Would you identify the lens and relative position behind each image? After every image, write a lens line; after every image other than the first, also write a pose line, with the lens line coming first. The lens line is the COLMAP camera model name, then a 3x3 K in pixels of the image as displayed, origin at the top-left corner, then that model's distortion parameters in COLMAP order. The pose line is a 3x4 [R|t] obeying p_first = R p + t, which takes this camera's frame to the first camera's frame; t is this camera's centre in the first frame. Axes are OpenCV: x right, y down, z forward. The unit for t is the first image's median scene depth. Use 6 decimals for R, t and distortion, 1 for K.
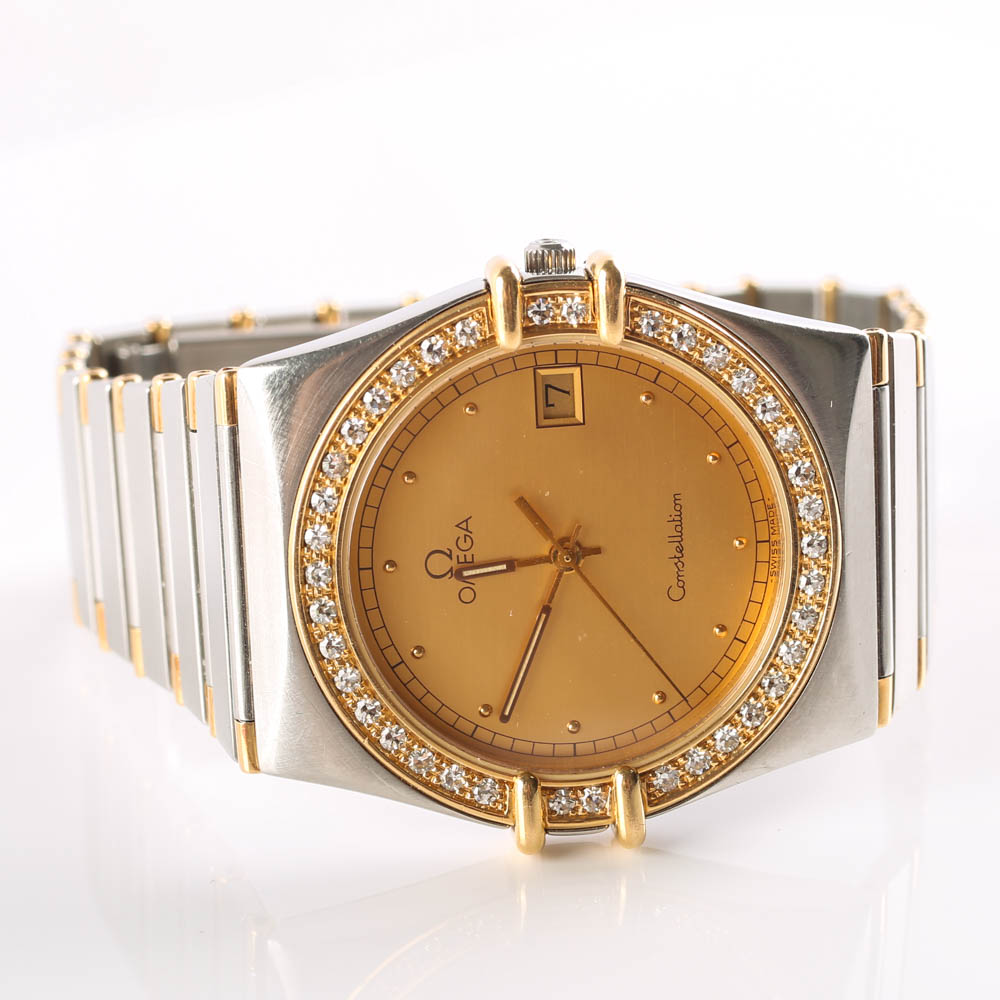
lens RADIAL K [[2690.2, 0, 500.3], [0, 2690.2, 499.6], [0, 0, 1]] dist [0.097442, 0.000000]
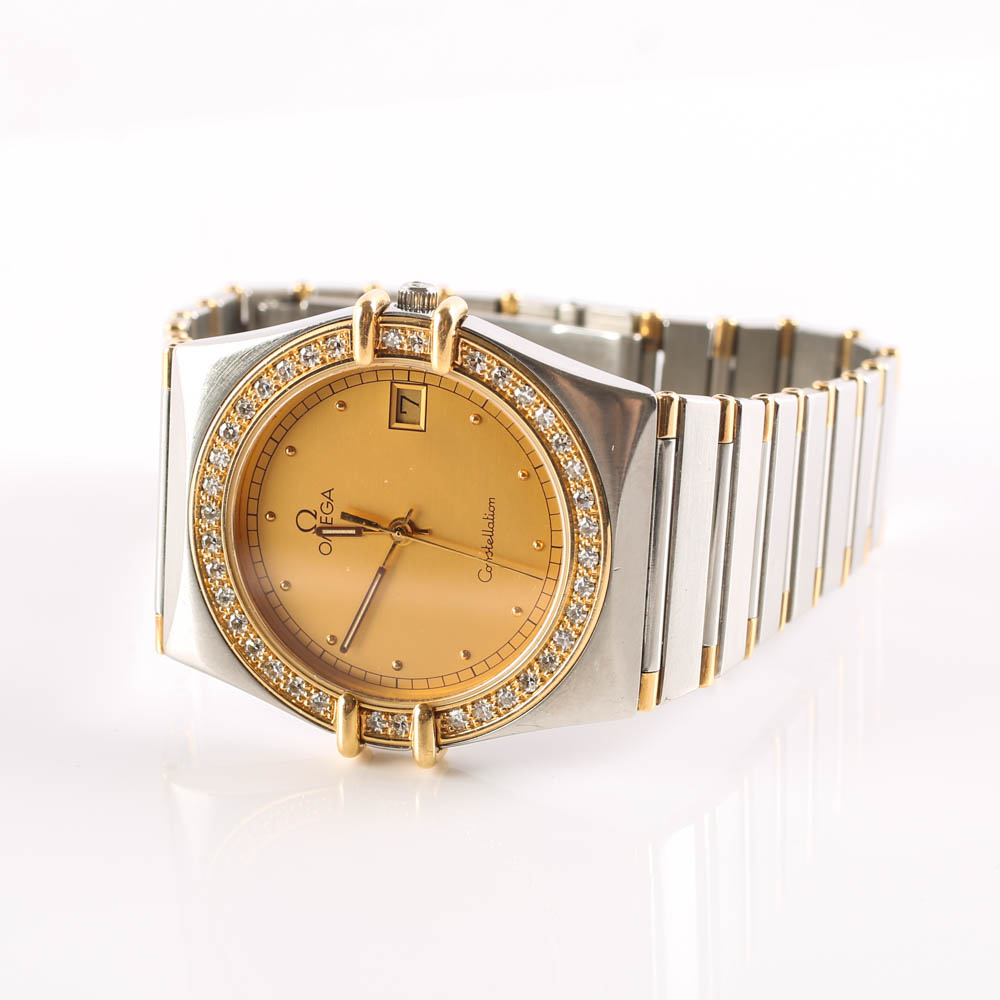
lens RADIAL K [[2690.2, 0, 499.3], [0, 2690.2, 500.6], [0, 0, 1]] dist [0.097442, 0.000000]
pose [[0.942923, 0.168083, -0.287481, 0.430034], [-0.154925, 0.985576, 0.068099, -0.086937], [0.294780, -0.019674, 0.955362, -0.196139]]
